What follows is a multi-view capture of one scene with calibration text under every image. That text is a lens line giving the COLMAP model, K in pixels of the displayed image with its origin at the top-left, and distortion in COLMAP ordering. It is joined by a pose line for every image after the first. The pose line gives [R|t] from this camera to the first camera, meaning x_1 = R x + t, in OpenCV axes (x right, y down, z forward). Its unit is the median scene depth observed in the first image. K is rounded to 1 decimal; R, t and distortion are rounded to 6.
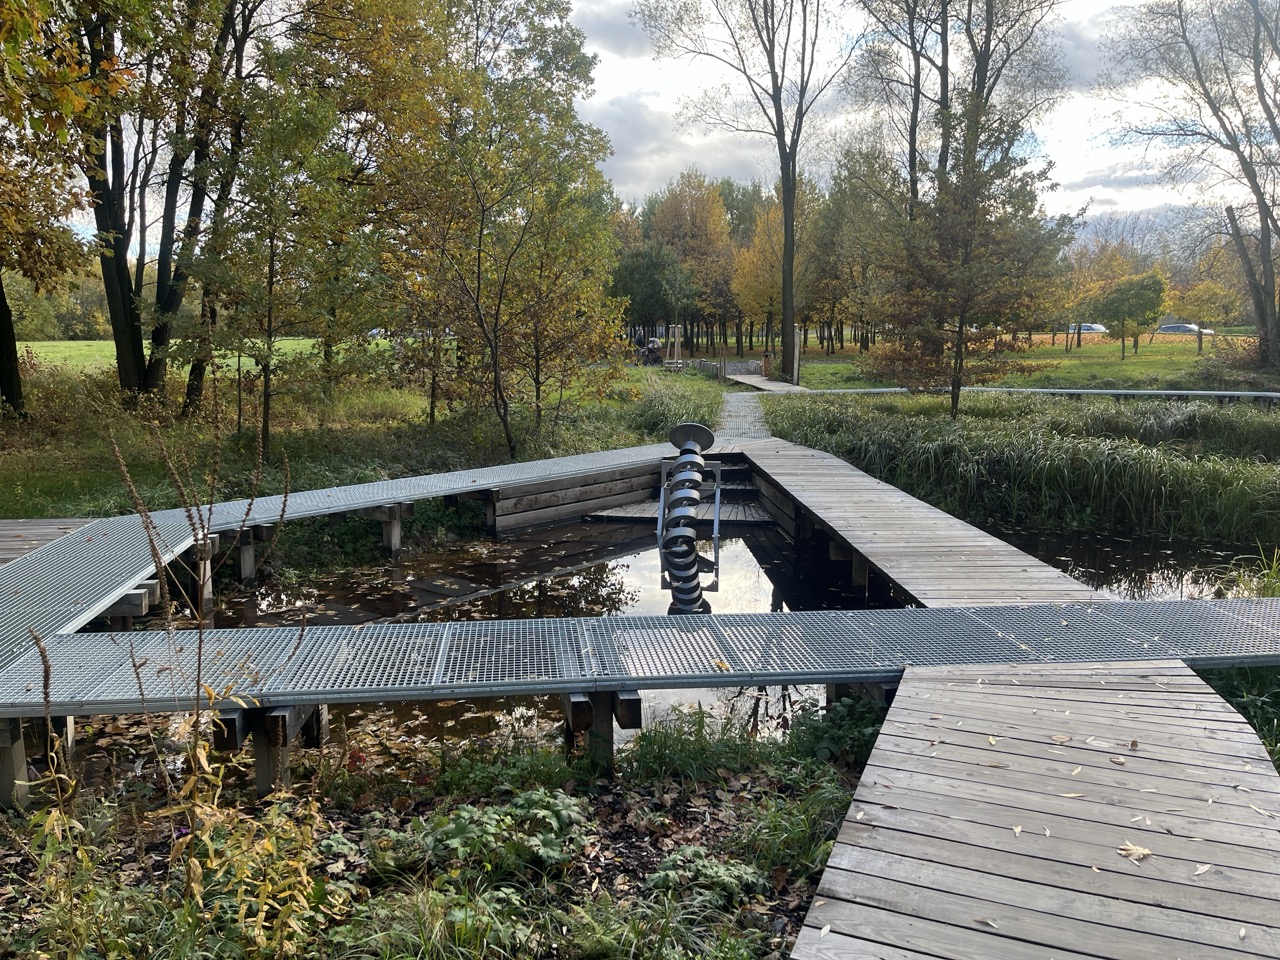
lens RADIAL K [[956.9, 0, 640.0], [0, 956.9, 480.0], [0, 0, 1]] dist [0.046401, -0.055251]
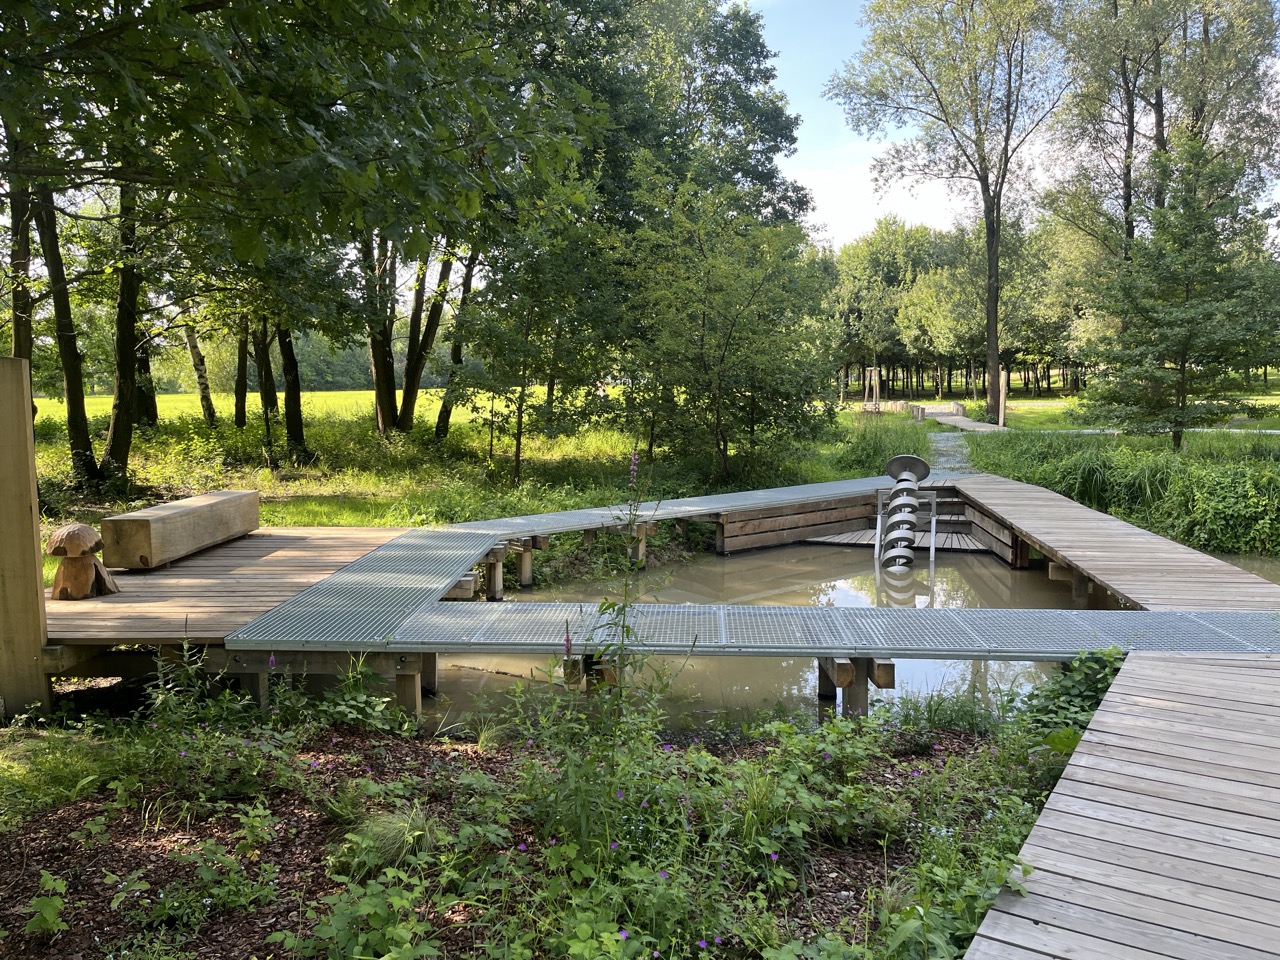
lens RADIAL K [[989.1, 0, 594.5], [0, 989.1, 475.8], [0, 0, 1]] dist [0.034246, -0.070508]
pose [[0.976190, 0.007644, -0.216781, -0.043632], [-0.020137, 0.998257, -0.055477, 0.028989], [0.215979, 0.058522, 0.974643, -0.144634]]
